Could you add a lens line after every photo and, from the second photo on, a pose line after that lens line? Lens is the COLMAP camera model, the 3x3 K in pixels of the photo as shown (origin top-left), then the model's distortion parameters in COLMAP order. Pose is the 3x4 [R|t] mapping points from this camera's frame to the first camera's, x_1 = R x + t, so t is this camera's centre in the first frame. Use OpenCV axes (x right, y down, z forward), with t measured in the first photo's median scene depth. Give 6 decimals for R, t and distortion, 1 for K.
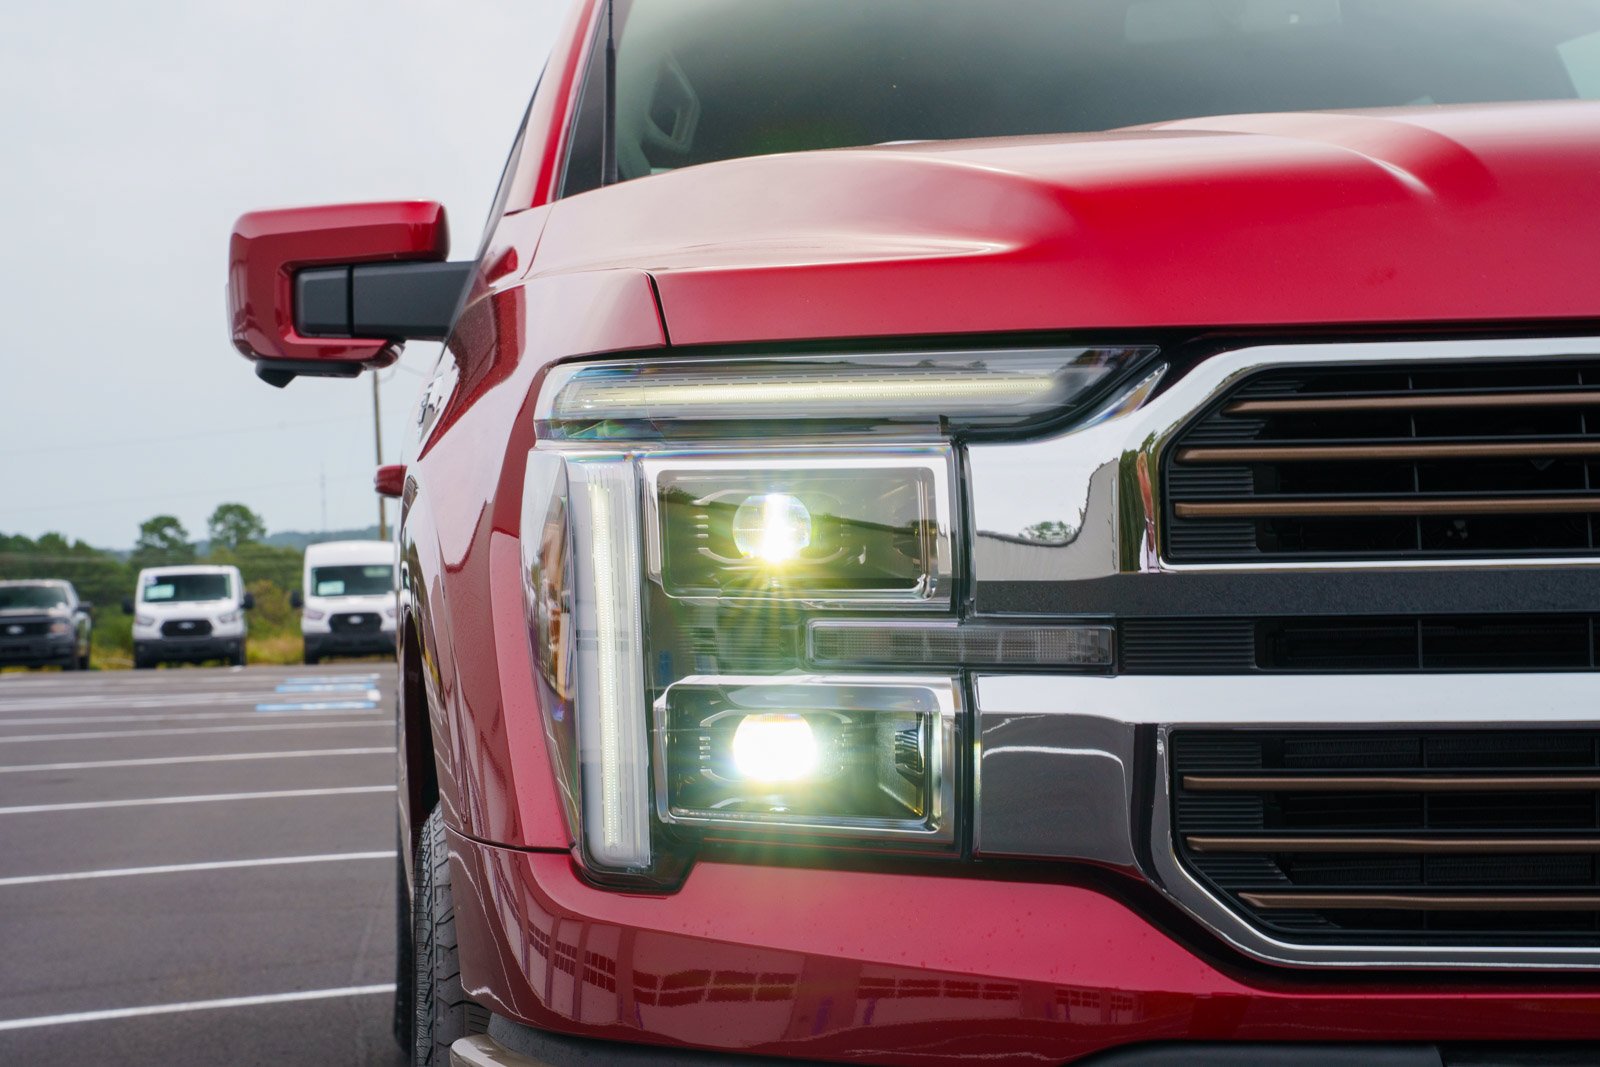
lens RADIAL K [[2886.4, 0, 800.0], [0, 2886.4, 533.5], [0, 0, 1]] dist [0.262692, 0.280786]
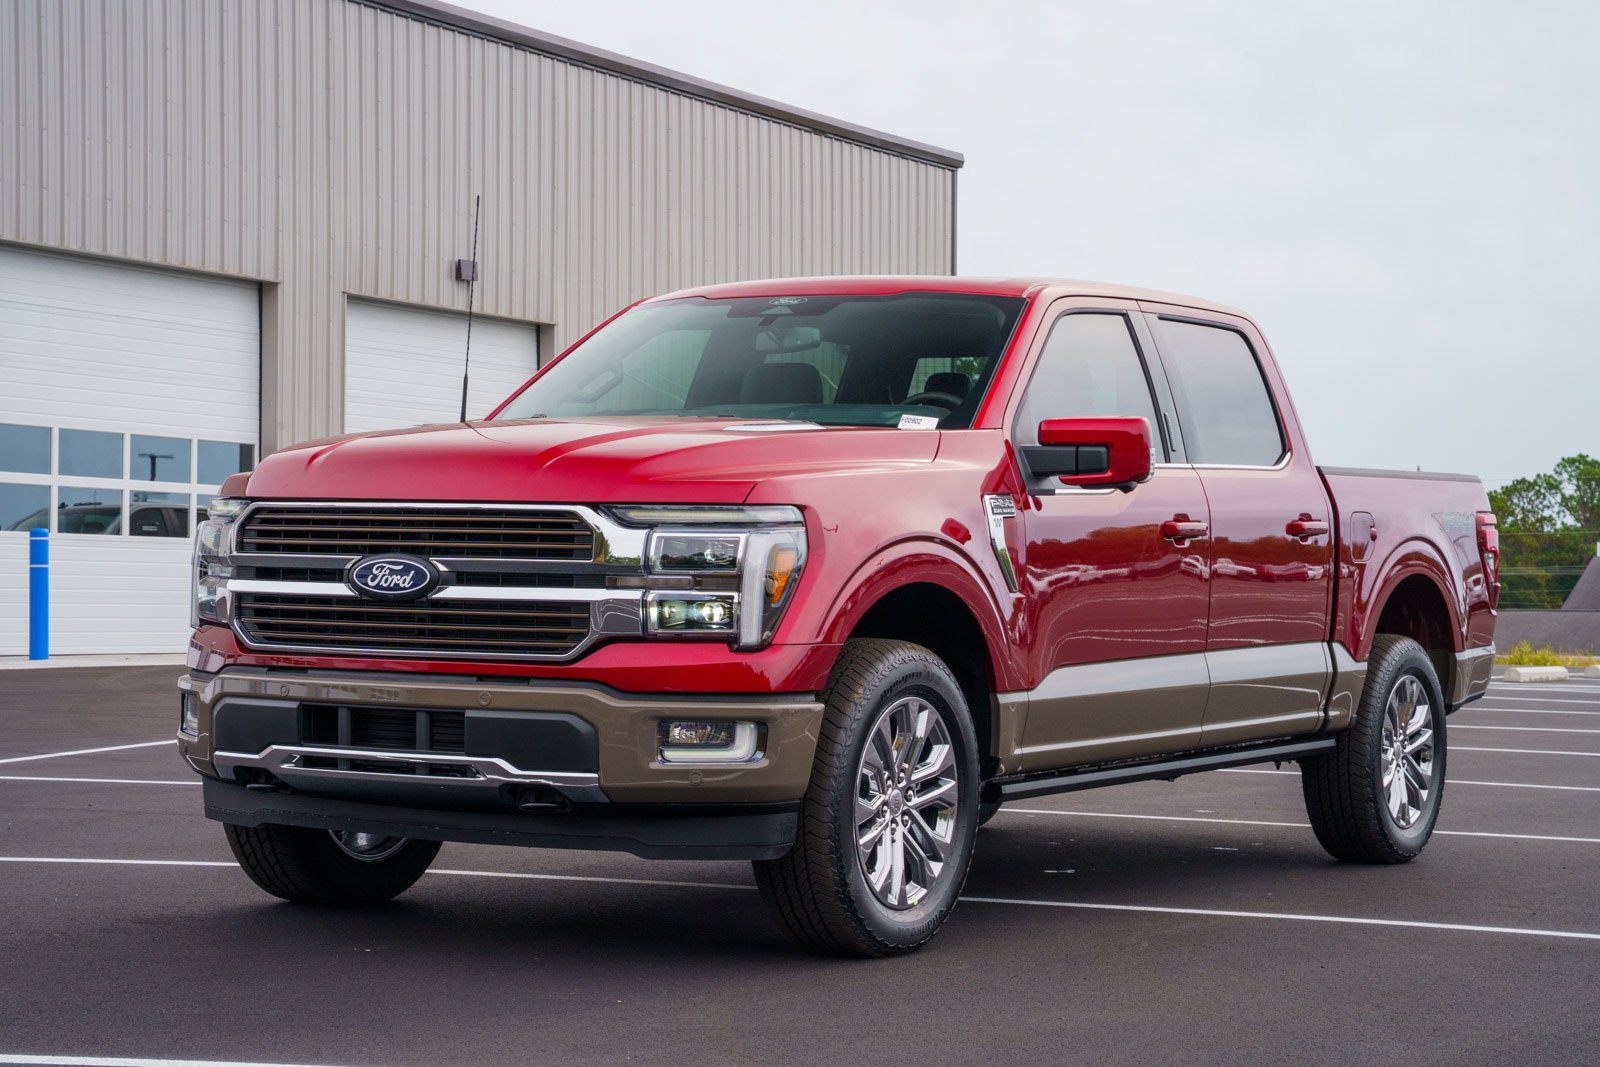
lens RADIAL K [[2892.9, 0, 811.1], [0, 2892.9, 530.5], [0, 0, 1]] dist [0.270654, 0.221415]
pose [[0.793591, 0.027350, -0.607837, 3.265006], [-0.027448, 0.999581, 0.009141, -0.081622], [0.607833, 0.009430, 0.794009, -1.812045]]
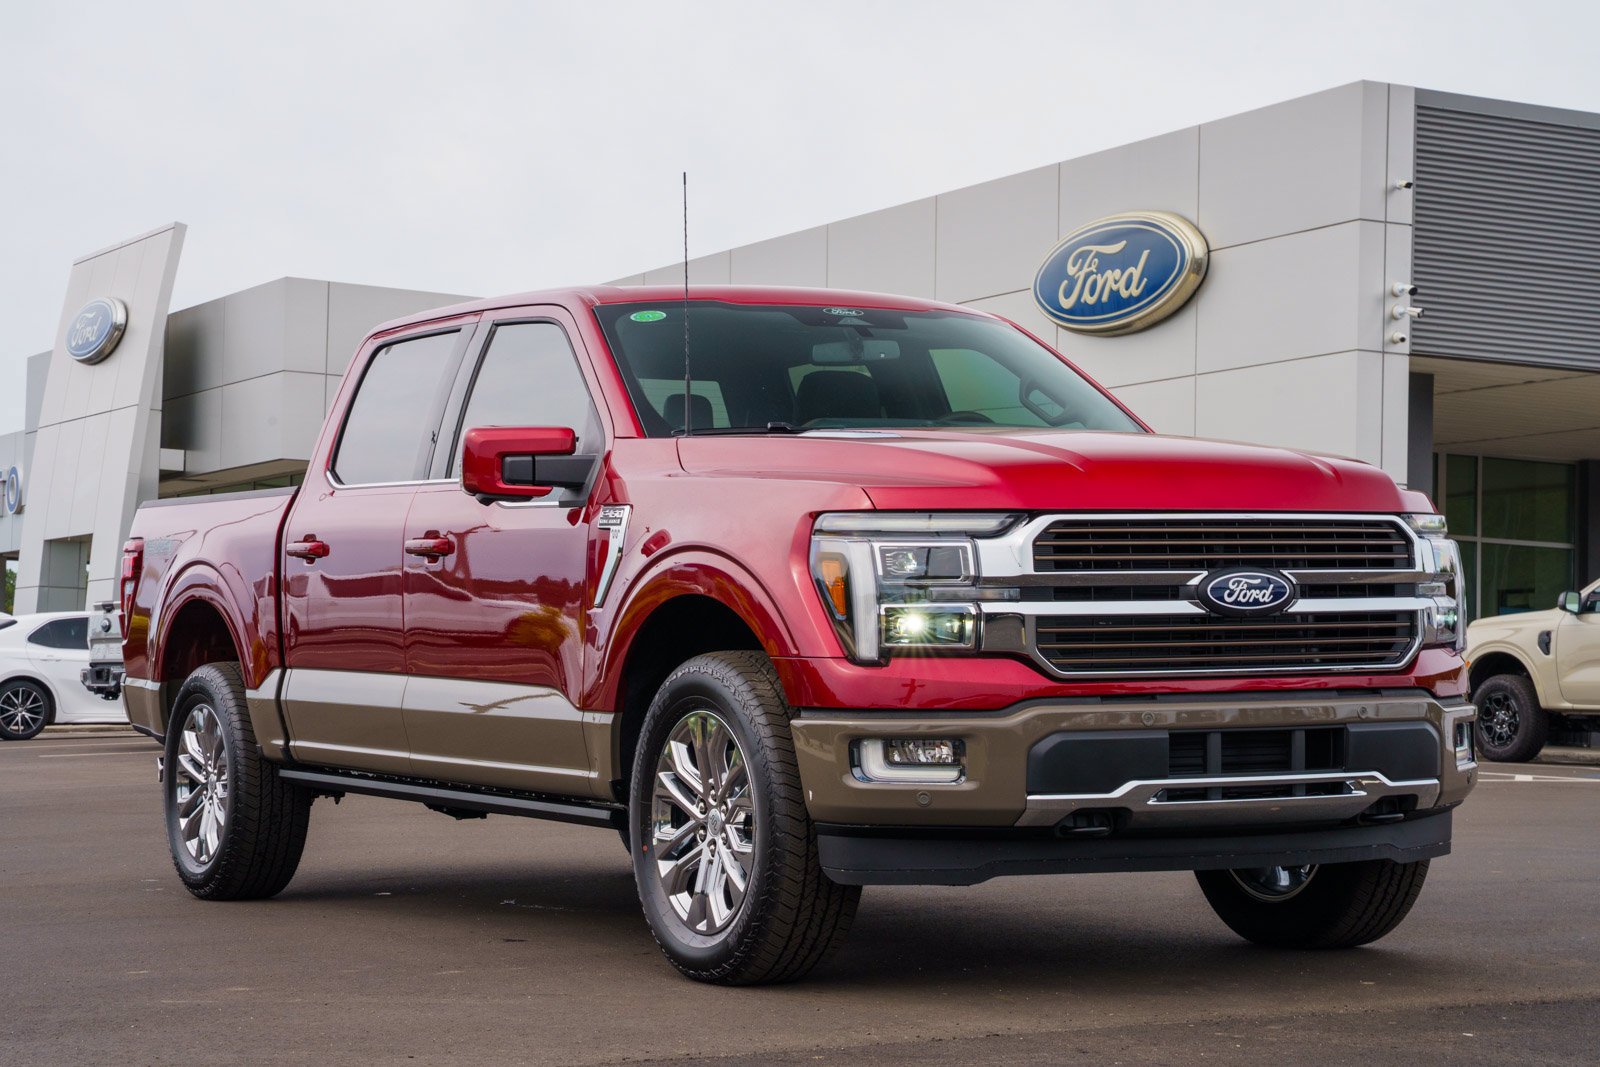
lens RADIAL K [[2997.8, 0, 800.0], [0, 2997.8, 533.5], [0, 0, 1]] dist [0.384223, 0.089081]
pose [[0.924258, 0.012969, 0.381548, -1.587019], [-0.002910, 0.999633, -0.026928, 0.064150], [-0.381758, 0.023778, 0.923957, -2.402019]]
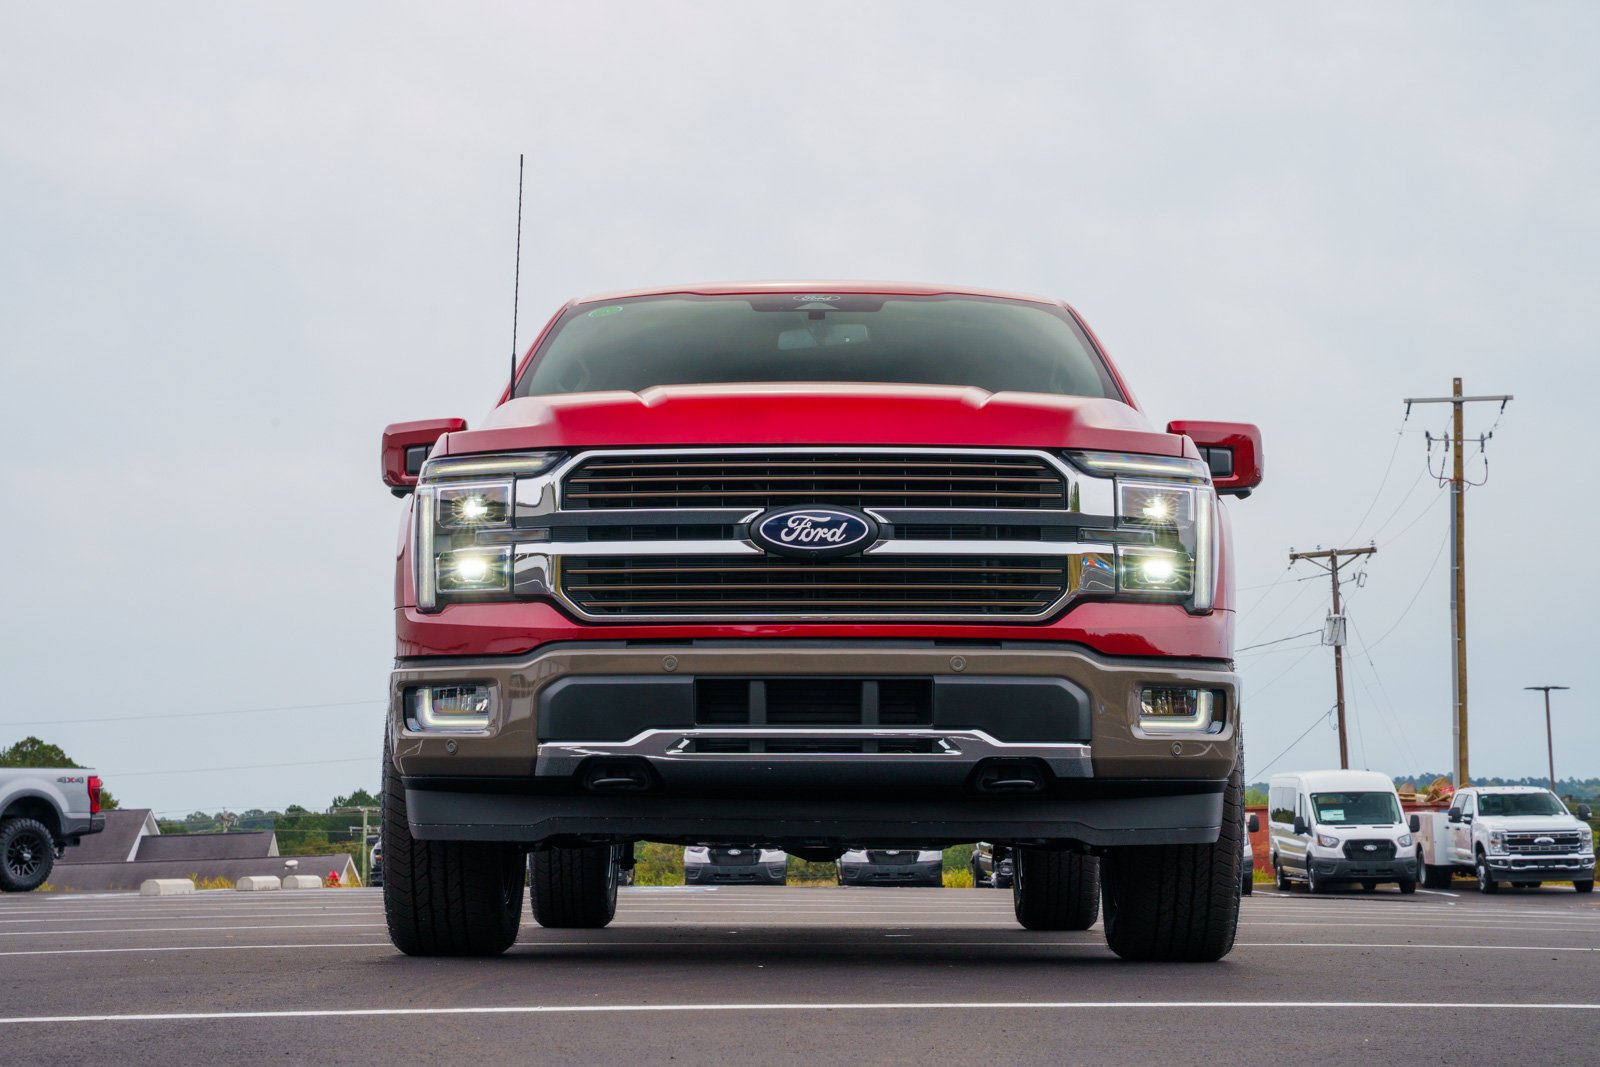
lens RADIAL K [[2886.4, 0, 800.0], [0, 2886.4, 533.5], [0, 0, 1]] dist [0.262692, 0.280786]
pose [[0.990306, 0.004807, -0.138820, 0.884733], [-0.016810, 0.996203, -0.085417, 0.328621], [0.137883, 0.086923, 0.986627, -2.408525]]
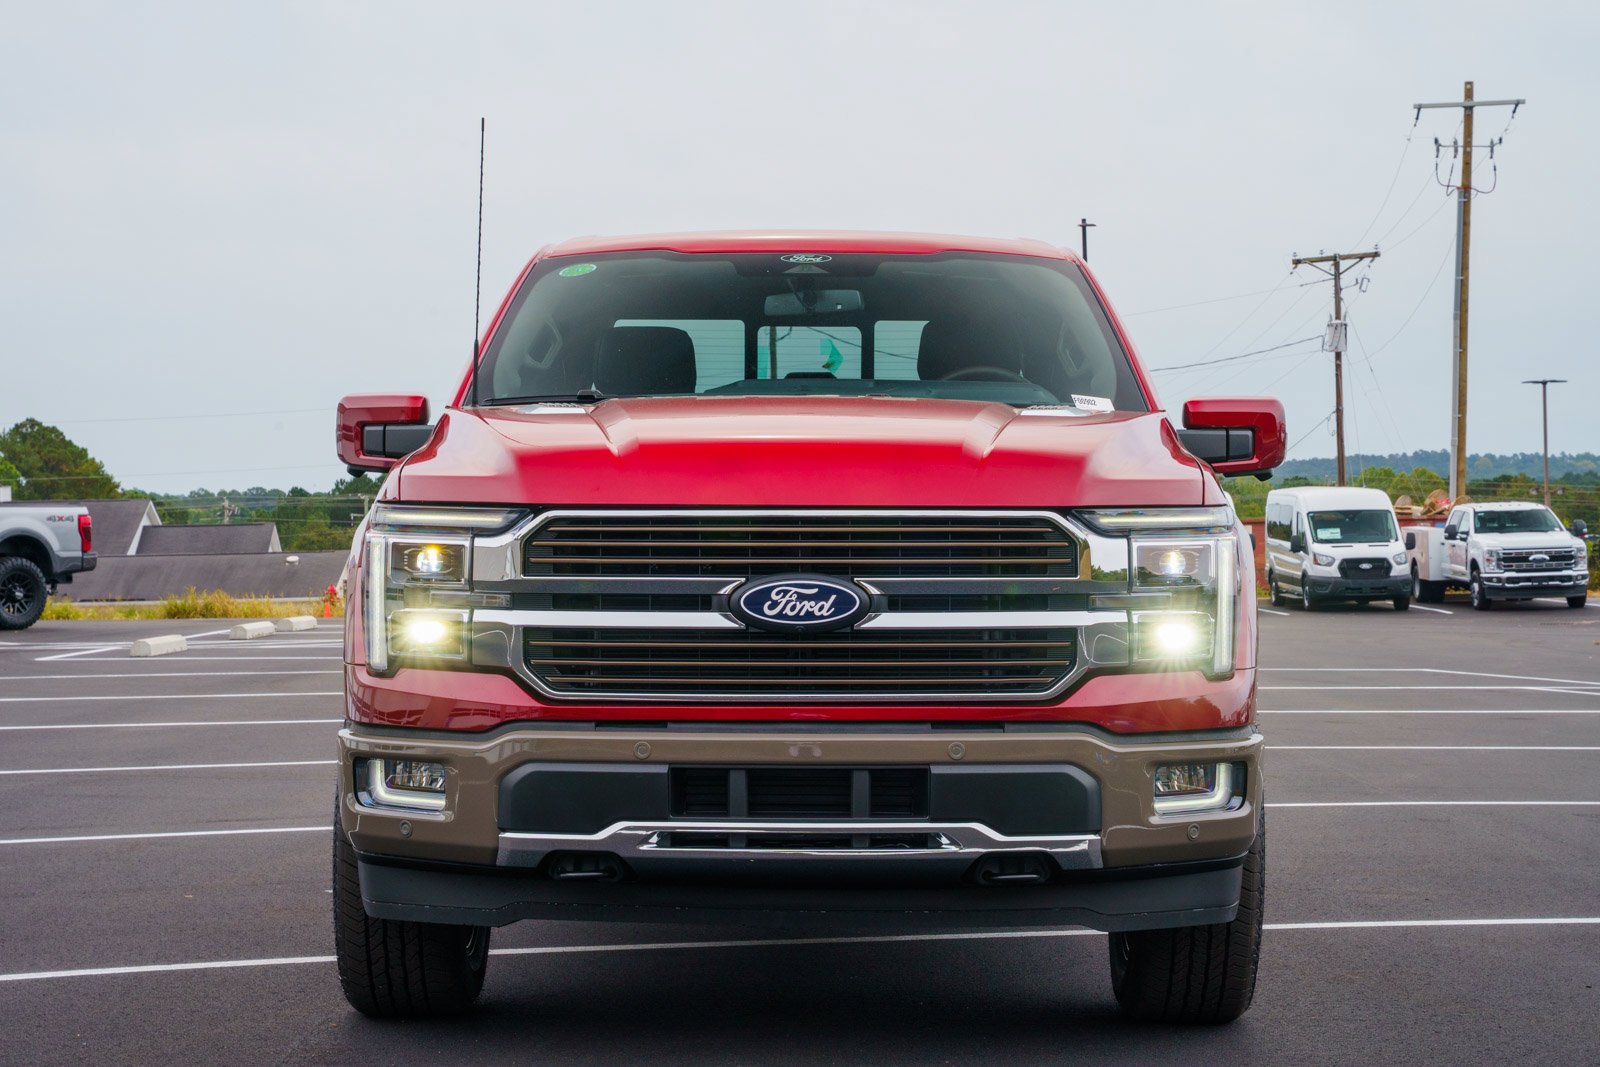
lens RADIAL K [[2892.9, 0, 811.1], [0, 2892.9, 530.5], [0, 0, 1]] dist [0.270654, 0.221415]
pose [[0.990909, 0.019509, -0.133114, 0.853635], [-0.017389, 0.999703, 0.017071, -0.099674], [0.133407, -0.014601, 0.990954, -2.132017]]
